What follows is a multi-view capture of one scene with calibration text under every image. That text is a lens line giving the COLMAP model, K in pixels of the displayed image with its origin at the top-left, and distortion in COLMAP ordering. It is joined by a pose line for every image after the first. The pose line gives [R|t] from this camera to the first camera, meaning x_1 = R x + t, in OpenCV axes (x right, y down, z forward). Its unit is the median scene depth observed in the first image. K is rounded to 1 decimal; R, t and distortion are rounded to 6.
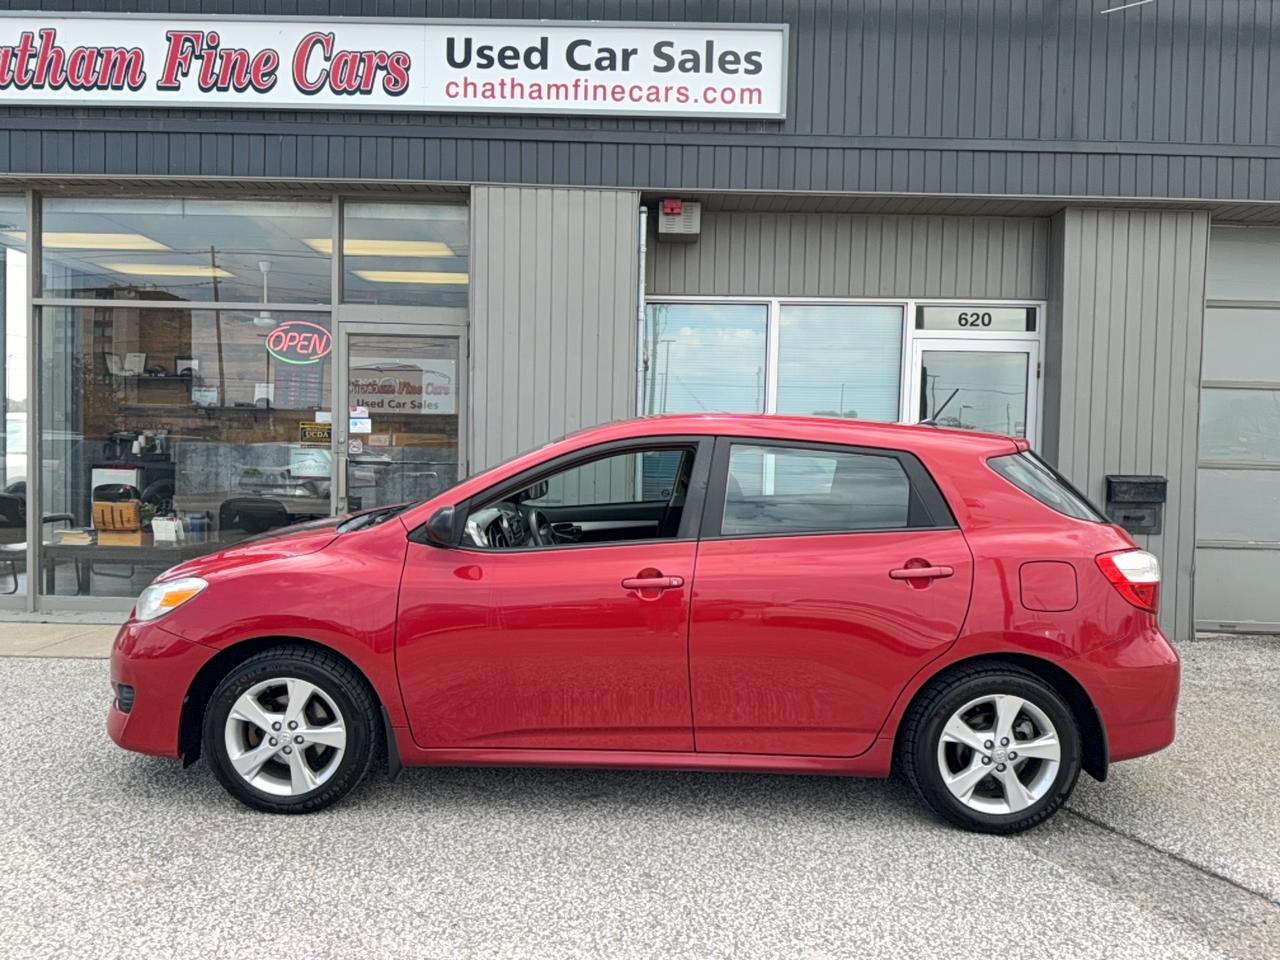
lens RADIAL K [[880.2, 0, 644.3], [0, 880.2, 473.8], [0, 0, 1]] dist [0.021132, -0.025668]
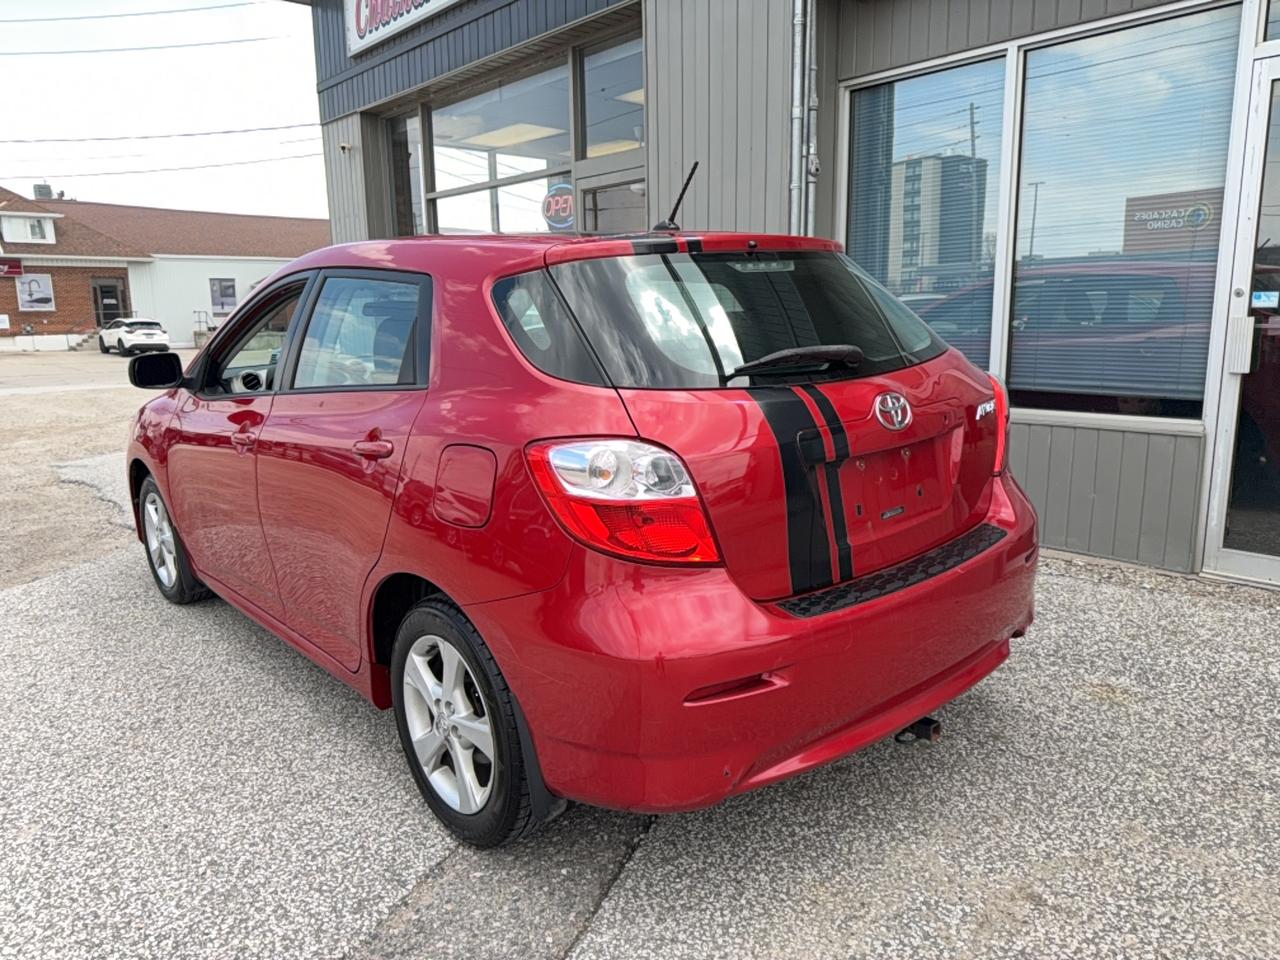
lens RADIAL K [[880.2, 0, 642.2], [0, 880.2, 485.6], [0, 0, 1]] dist [0.021132, -0.025668]
pose [[0.676288, 0.107522, -0.728748, 0.506271], [0.016156, 0.986887, 0.160602, 0.014293], [0.736460, -0.120387, 0.665682, 0.352156]]
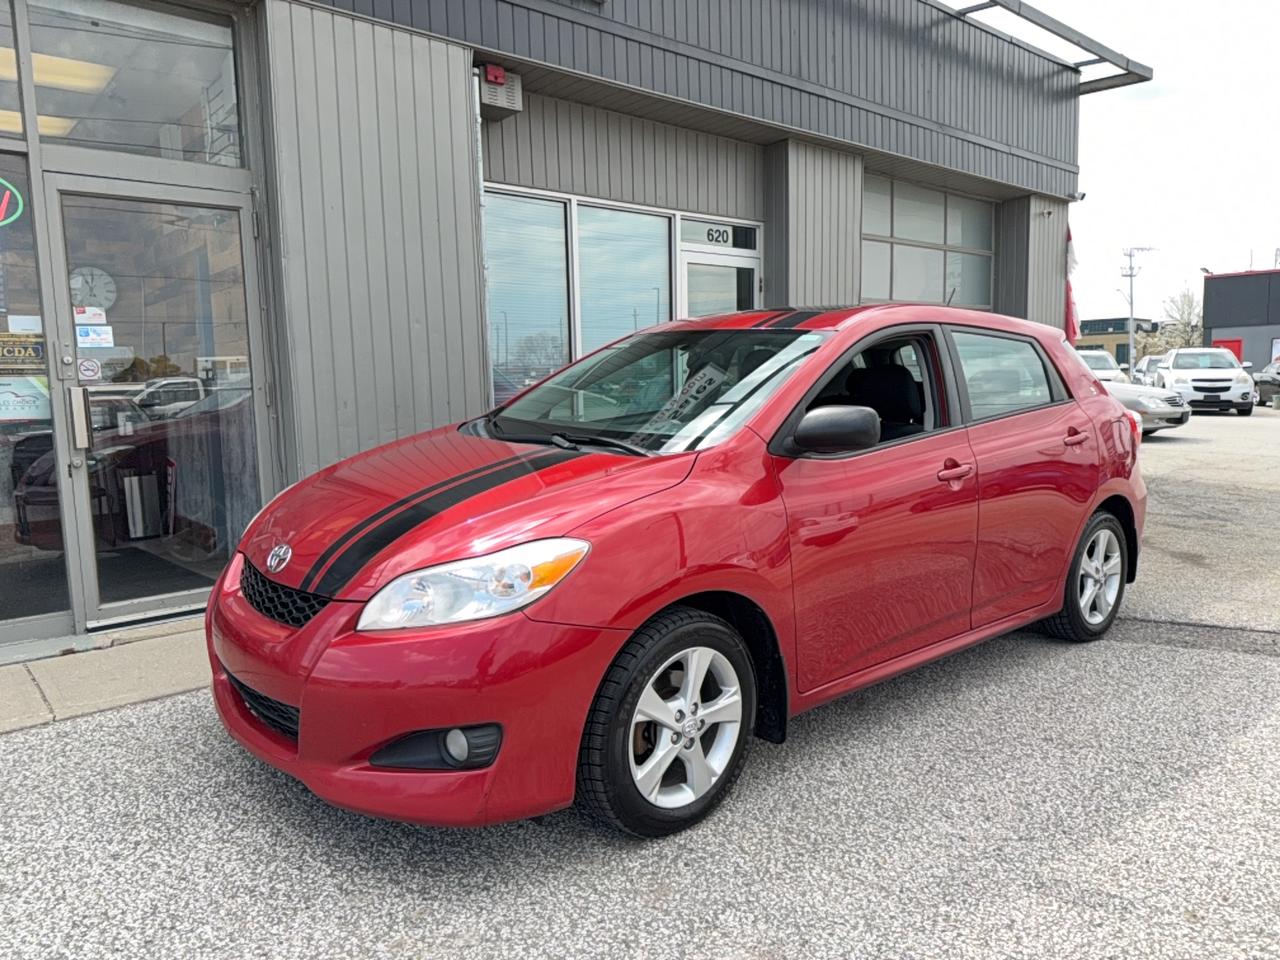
lens RADIAL K [[880.2, 0, 642.7], [0, 880.2, 481.5], [0, 0, 1]] dist [0.021132, -0.025668]
pose [[0.757140, -0.113327, 0.643347, -0.465093], [0.055023, 0.992401, 0.110059, 0.002271], [-0.650931, -0.047931, 0.757622, 0.243587]]
